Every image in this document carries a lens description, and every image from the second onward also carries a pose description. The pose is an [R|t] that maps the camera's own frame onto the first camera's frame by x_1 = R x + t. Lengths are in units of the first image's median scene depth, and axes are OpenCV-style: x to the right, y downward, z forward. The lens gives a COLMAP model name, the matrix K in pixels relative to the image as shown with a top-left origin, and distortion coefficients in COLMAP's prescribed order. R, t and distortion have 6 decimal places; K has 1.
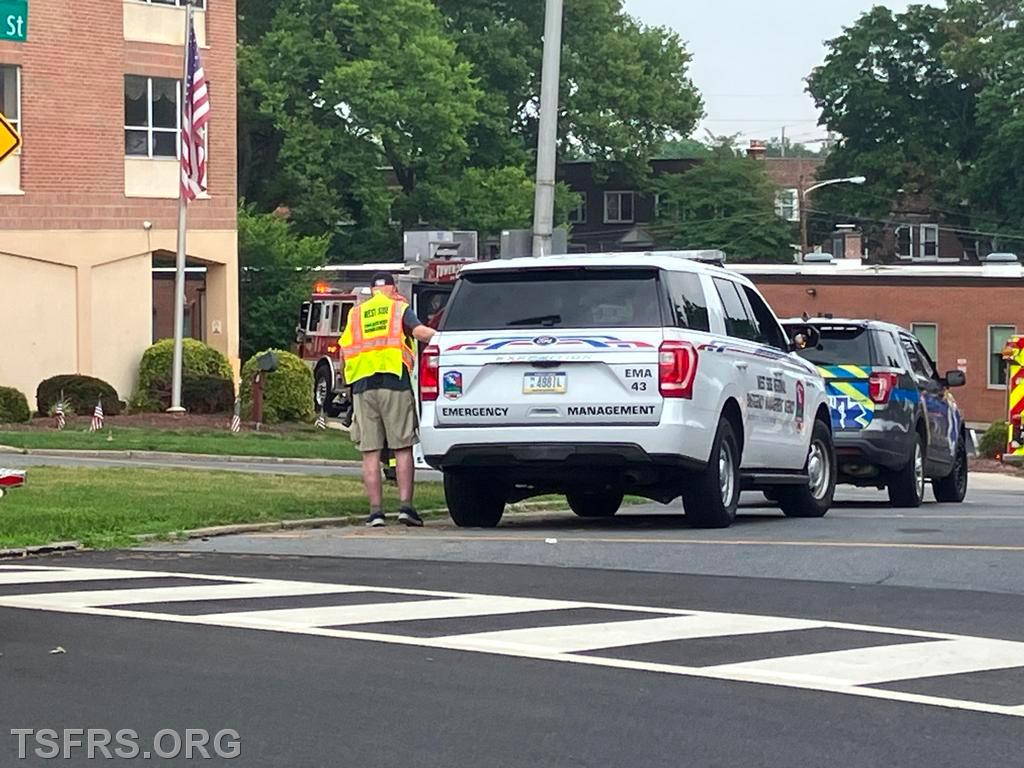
lens RADIAL K [[3244.8, 0, 507.0], [0, 3244.8, 376.7], [0, 0, 1]] dist [0.087181, 0.000000]
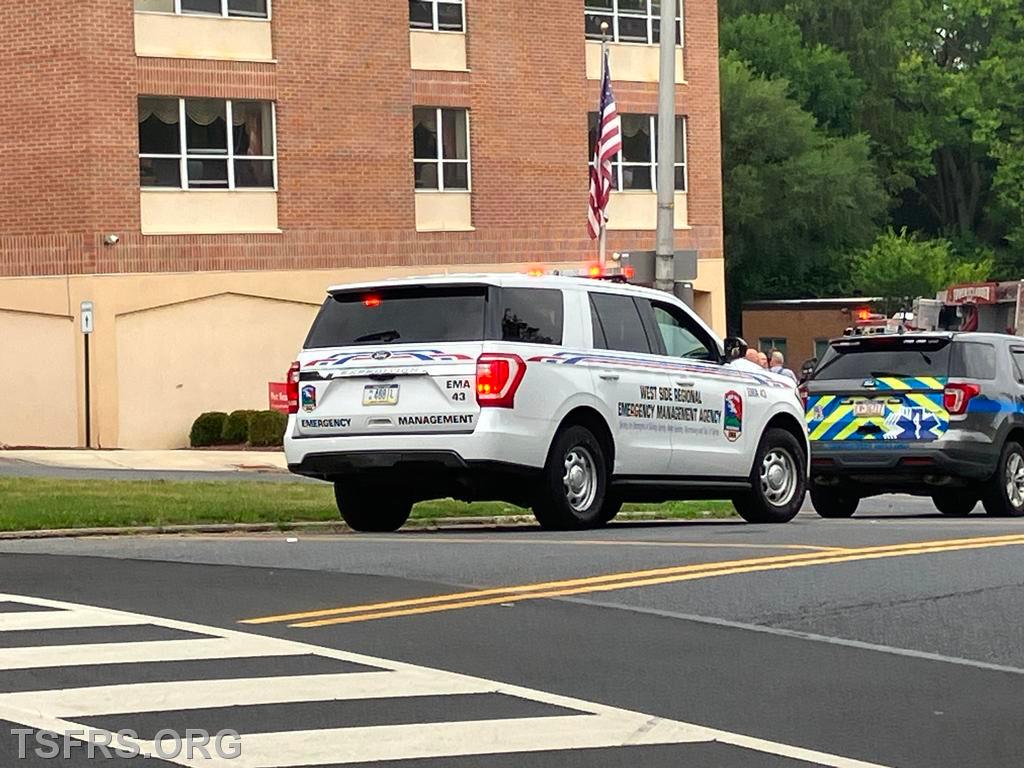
lens RADIAL K [[3244.8, 0, 506.7], [0, 3244.8, 388.3], [0, 0, 1]] dist [0.087181, 0.000000]
pose [[0.964262, -0.014779, -0.264537, 0.248256], [0.012987, 0.999879, -0.008521, 0.006976], [0.264631, 0.004781, 0.964338, -0.012798]]
